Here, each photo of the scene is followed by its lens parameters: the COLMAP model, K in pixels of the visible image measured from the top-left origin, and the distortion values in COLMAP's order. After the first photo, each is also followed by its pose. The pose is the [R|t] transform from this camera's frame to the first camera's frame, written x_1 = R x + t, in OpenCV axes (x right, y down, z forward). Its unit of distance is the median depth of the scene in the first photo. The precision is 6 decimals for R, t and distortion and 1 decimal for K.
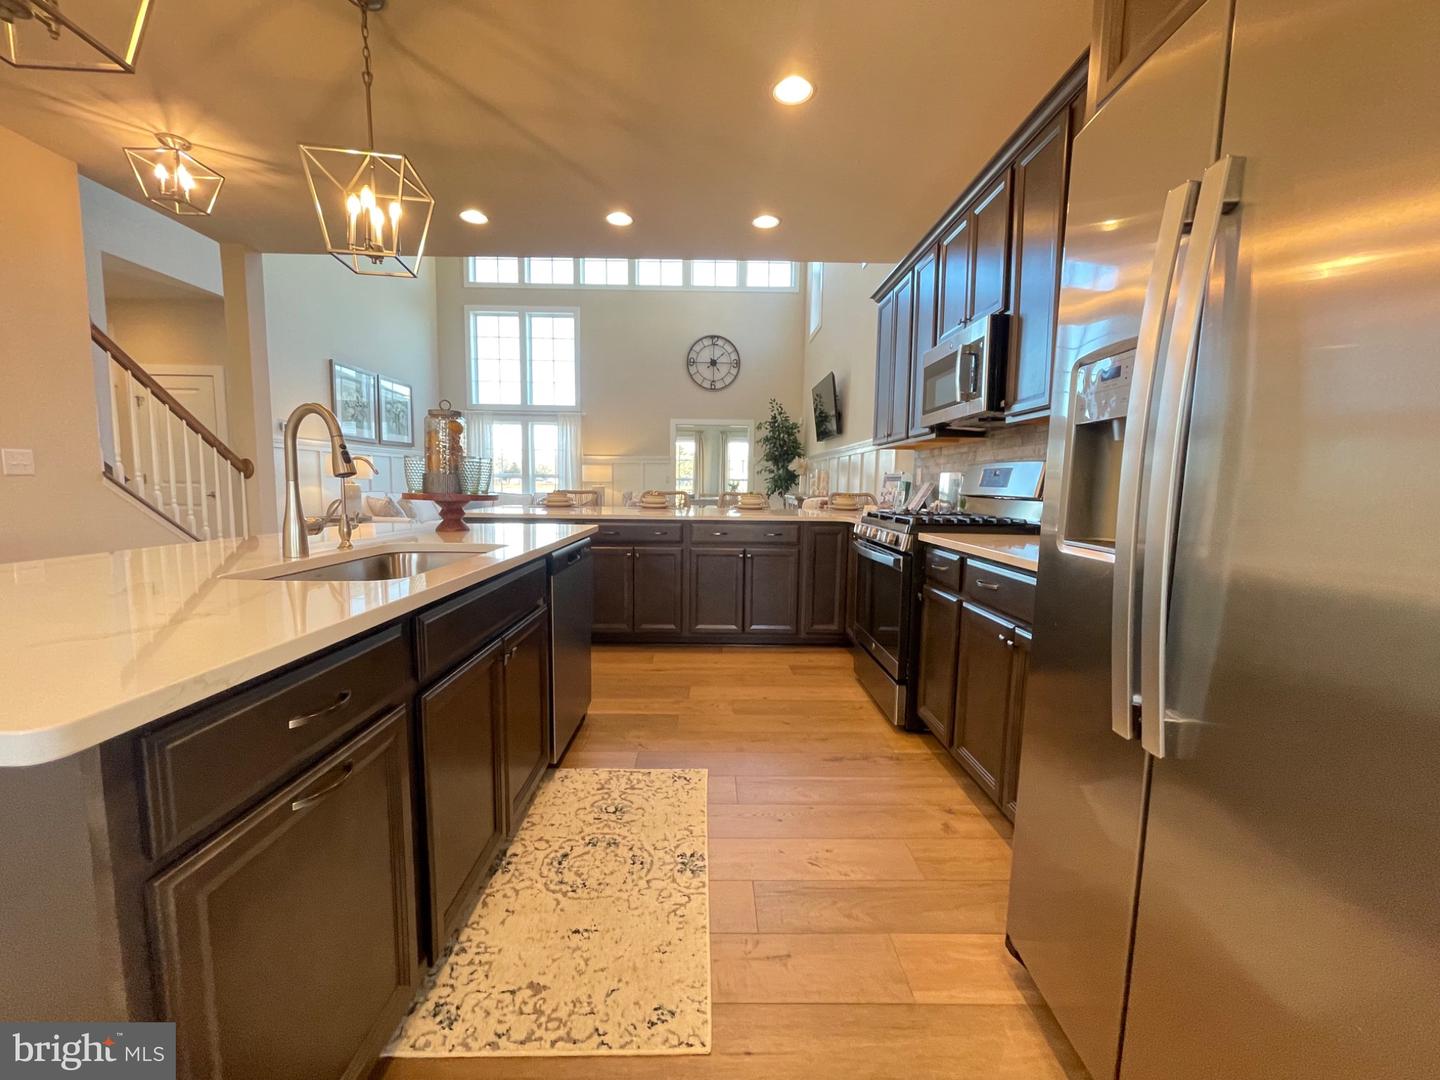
lens RADIAL K [[579.6, 0, 711.0], [0, 579.6, 540.2], [0, 0, 1]] dist [-0.000275, -0.001223]
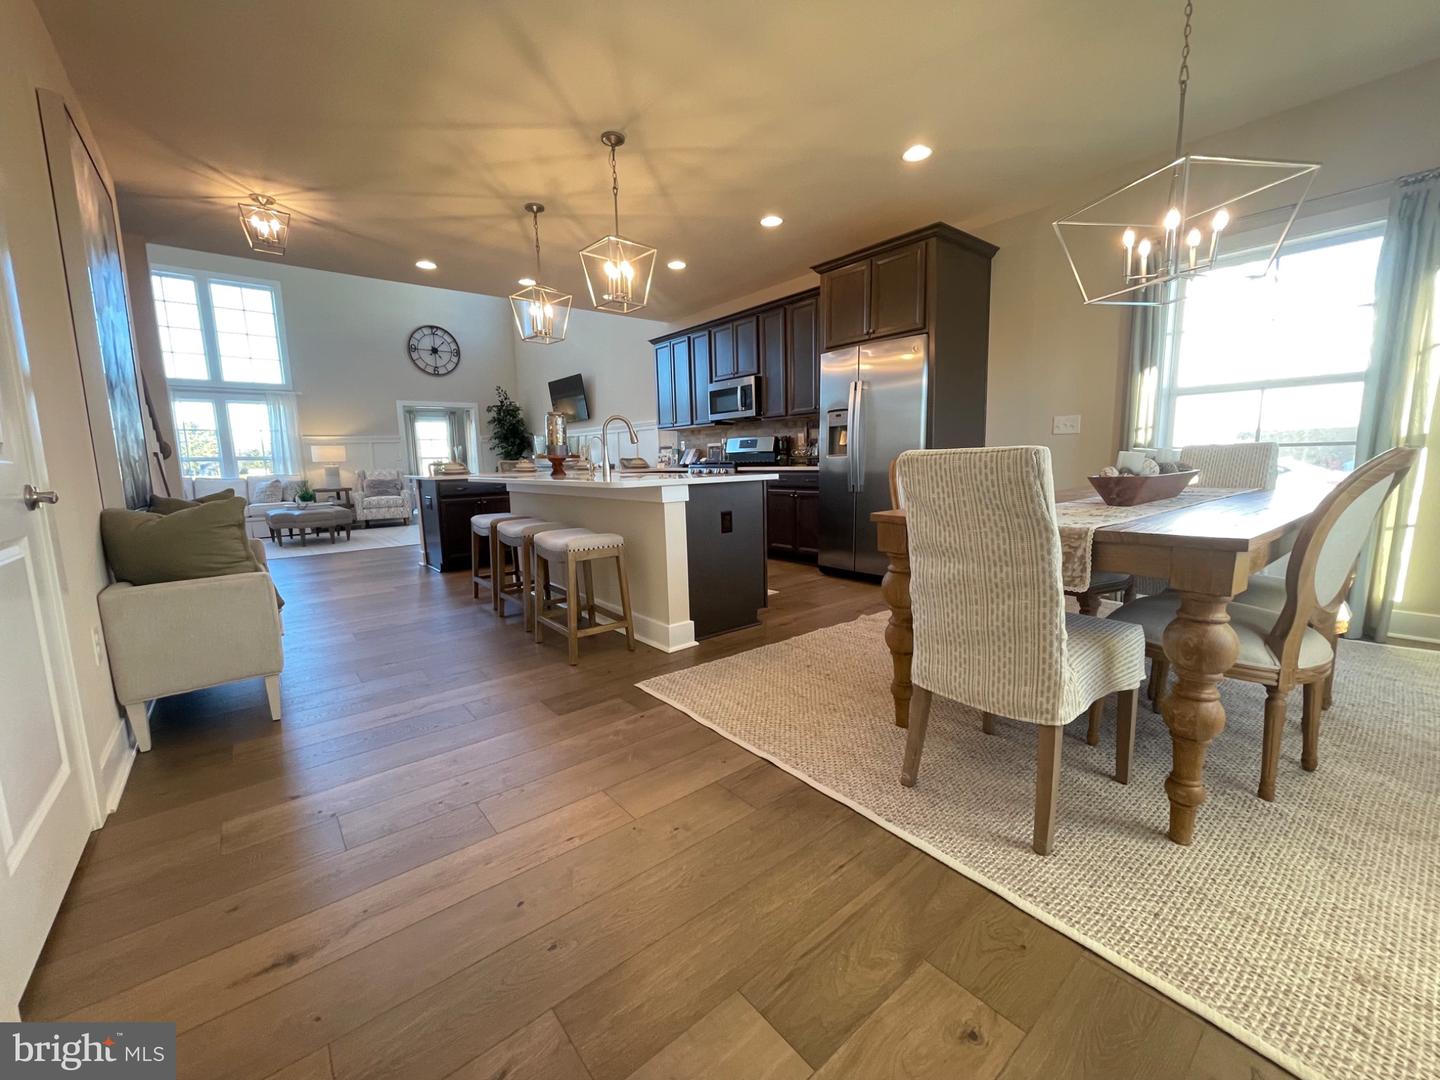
lens RADIAL K [[579.6, 0, 713.6], [0, 579.6, 534.6], [0, 0, 1]] dist [-0.000275, -0.001223]
pose [[0.776583, -0.116345, 0.619179, -0.308406], [0.097335, 0.993157, 0.064536, 0.023804], [-0.622450, 0.010150, 0.782593, -0.195563]]
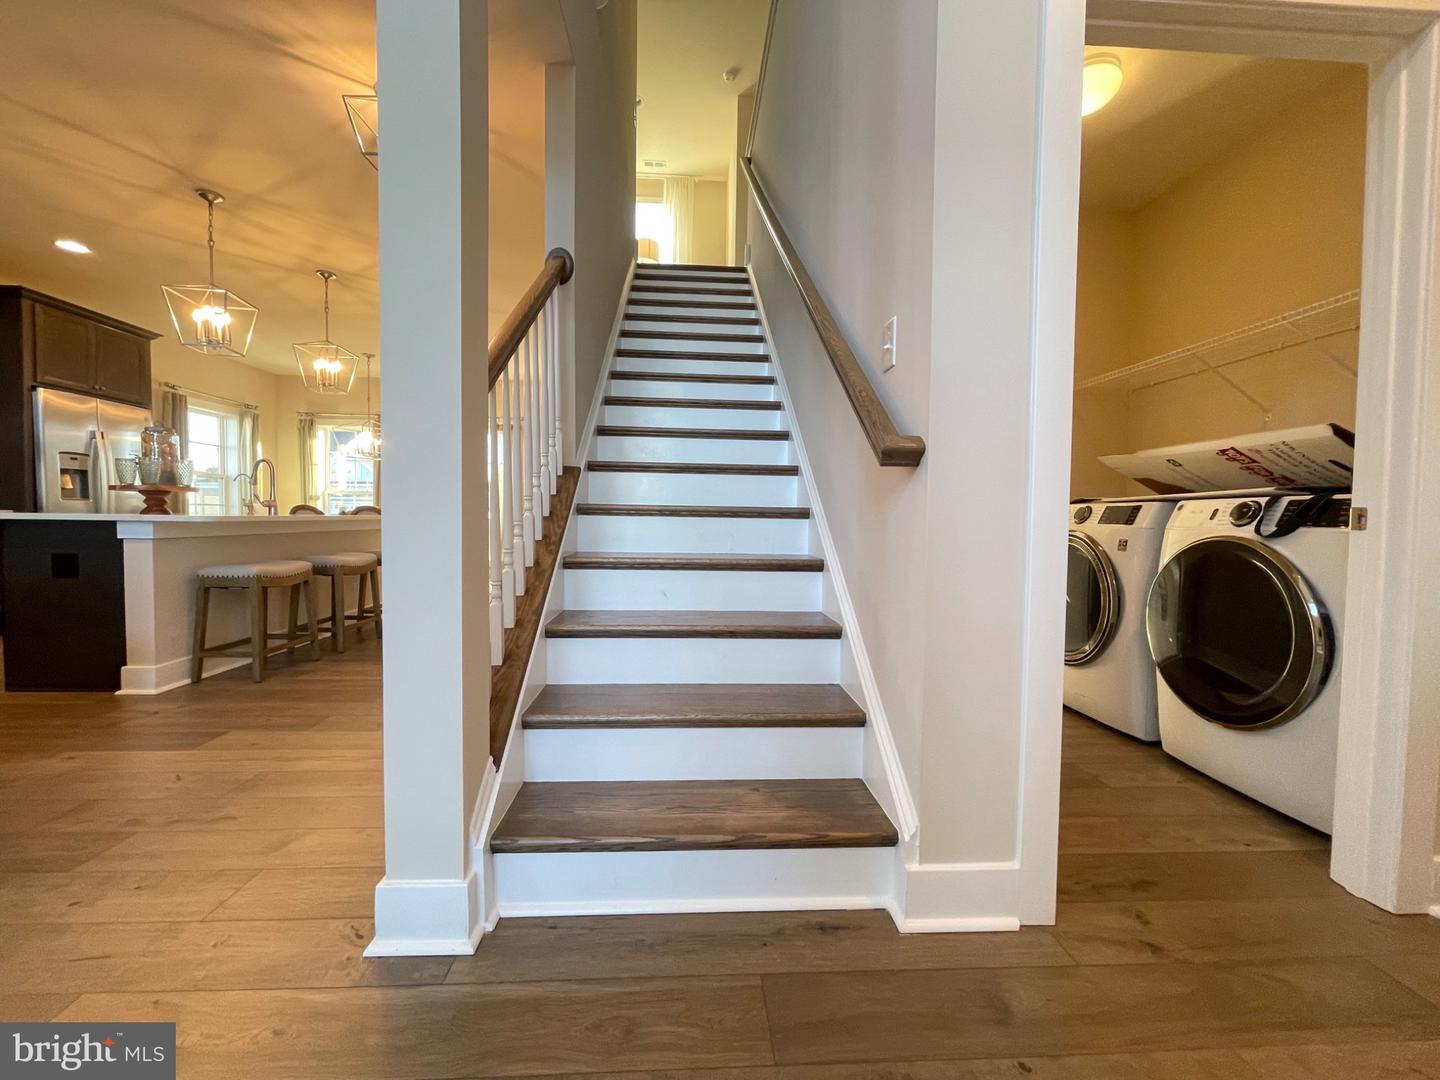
lens RADIAL K [[579.6, 0, 715.1], [0, 579.6, 543.4], [0, 0, 1]] dist [-0.000275, -0.001223]
pose [[-0.998425, -0.024462, -0.050484, -0.413863], [-0.031388, 0.989465, 0.141329, -0.046010], [0.046495, 0.142691, -0.988675, 0.593664]]
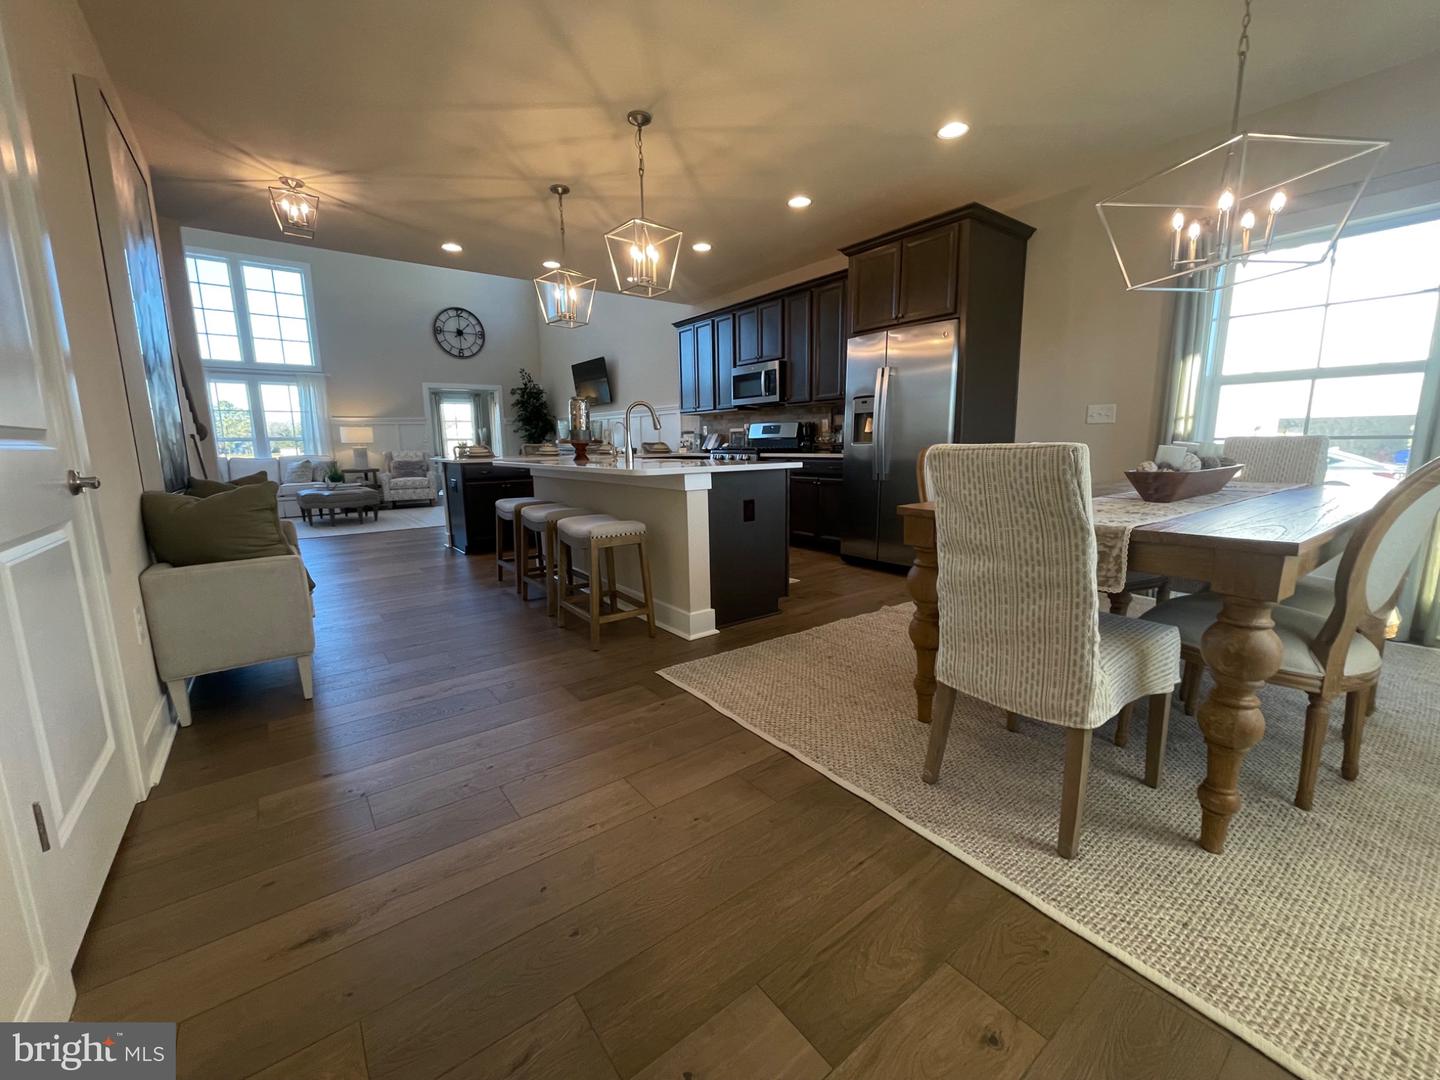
lens RADIAL K [[579.6, 0, 713.5], [0, 579.6, 534.7], [0, 0, 1]] dist [-0.000275, -0.001223]
pose [[0.799525, -0.122269, 0.588056, -0.308108], [0.085775, 0.992269, 0.089694, 0.021207], [-0.594476, -0.021272, 0.803832, -0.193822]]
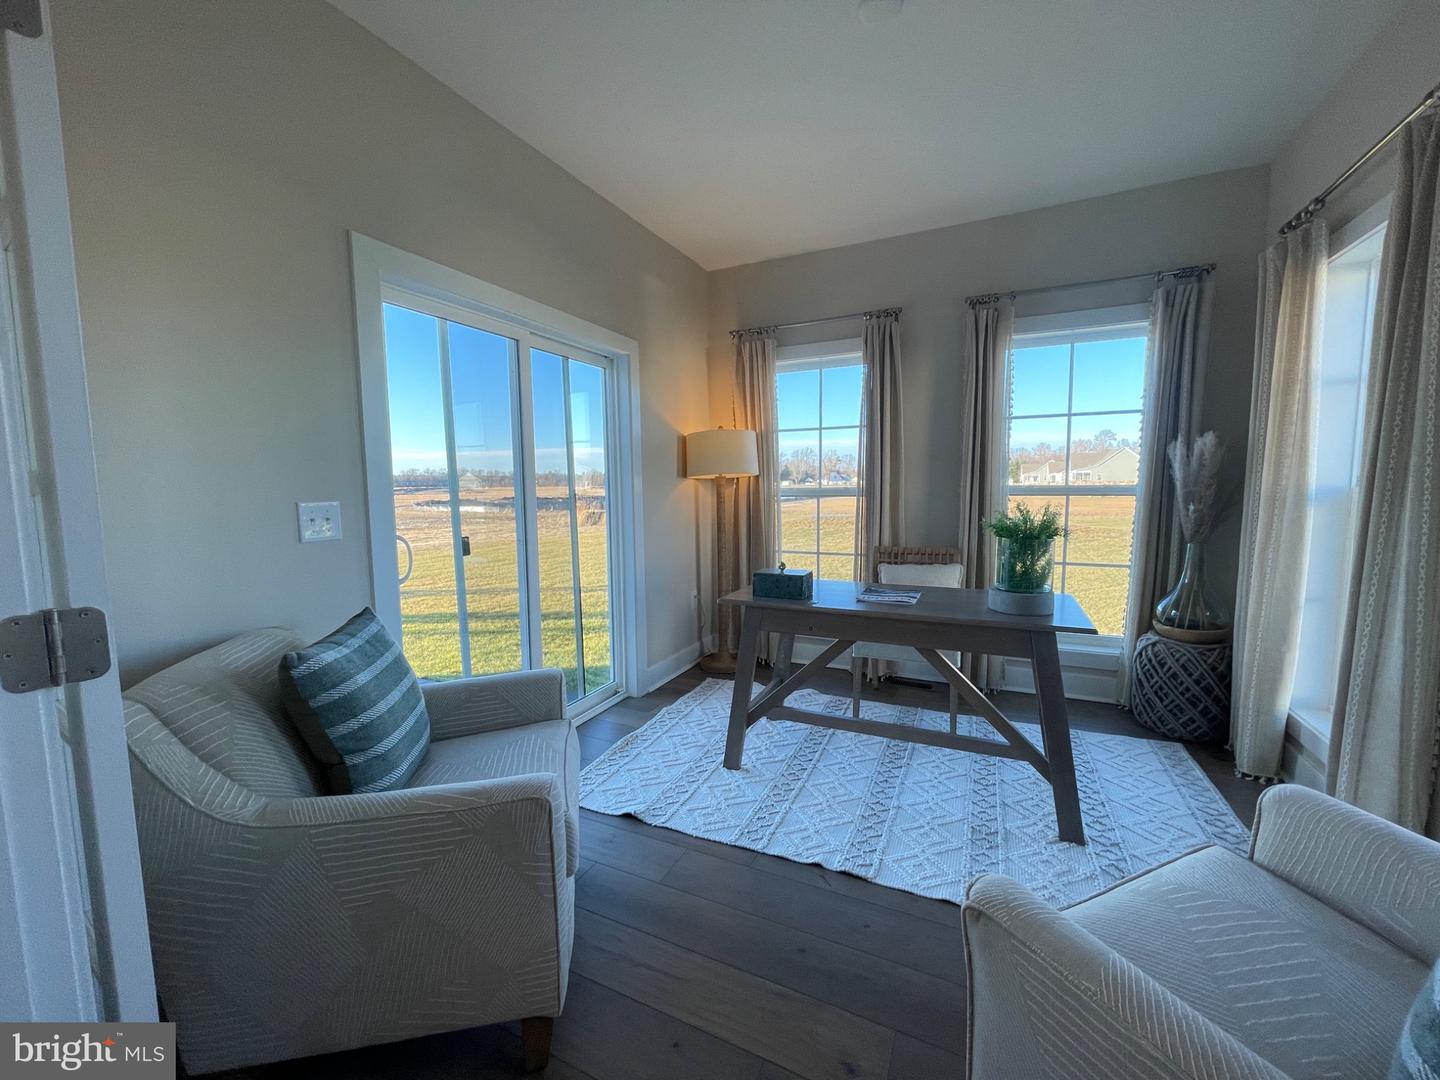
lens RADIAL K [[579.6, 0, 716.3], [0, 579.6, 543.2], [0, 0, 1]] dist [-0.000275, -0.001223]
pose [[0.899155, 0.020590, -0.437145, 0.040288], [-0.021549, 0.999764, 0.002766, -0.113385], [0.437099, 0.006933, 0.899387, 1.004209]]
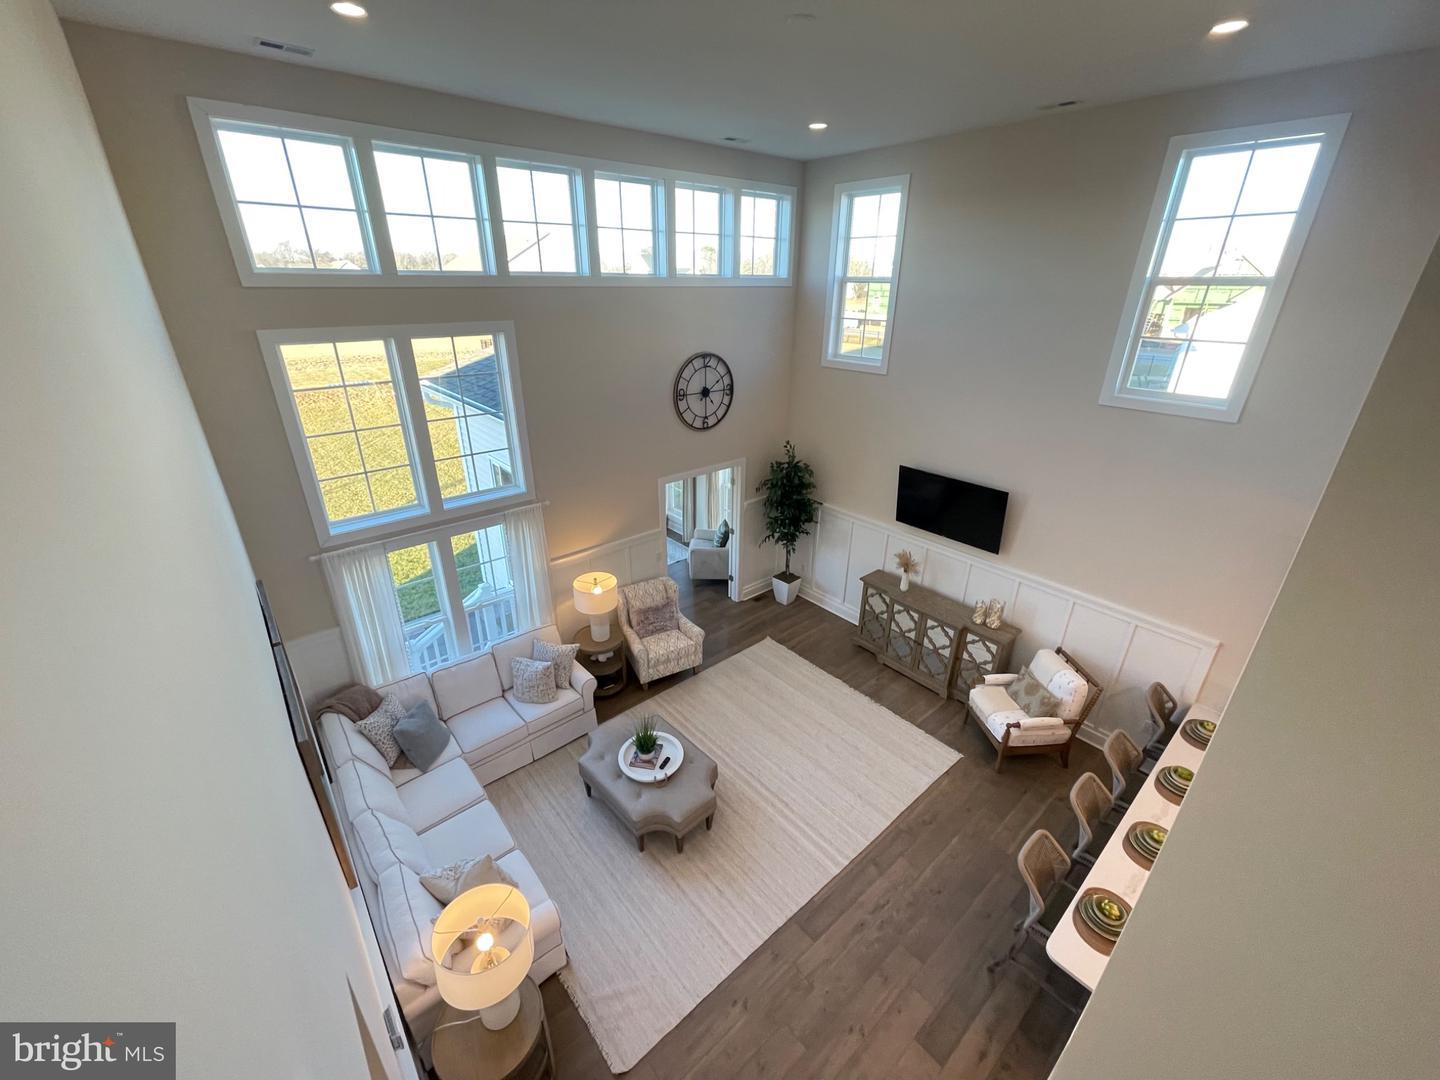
lens RADIAL K [[579.6, 0, 713.6], [0, 579.6, 537.1], [0, 0, 1]] dist [-0.000275, -0.001223]
pose [[0.765720, -0.268888, 0.584271, -0.452761], [0.067308, 0.936930, 0.342974, -0.382517], [-0.639643, -0.223295, 0.735524, 0.427756]]
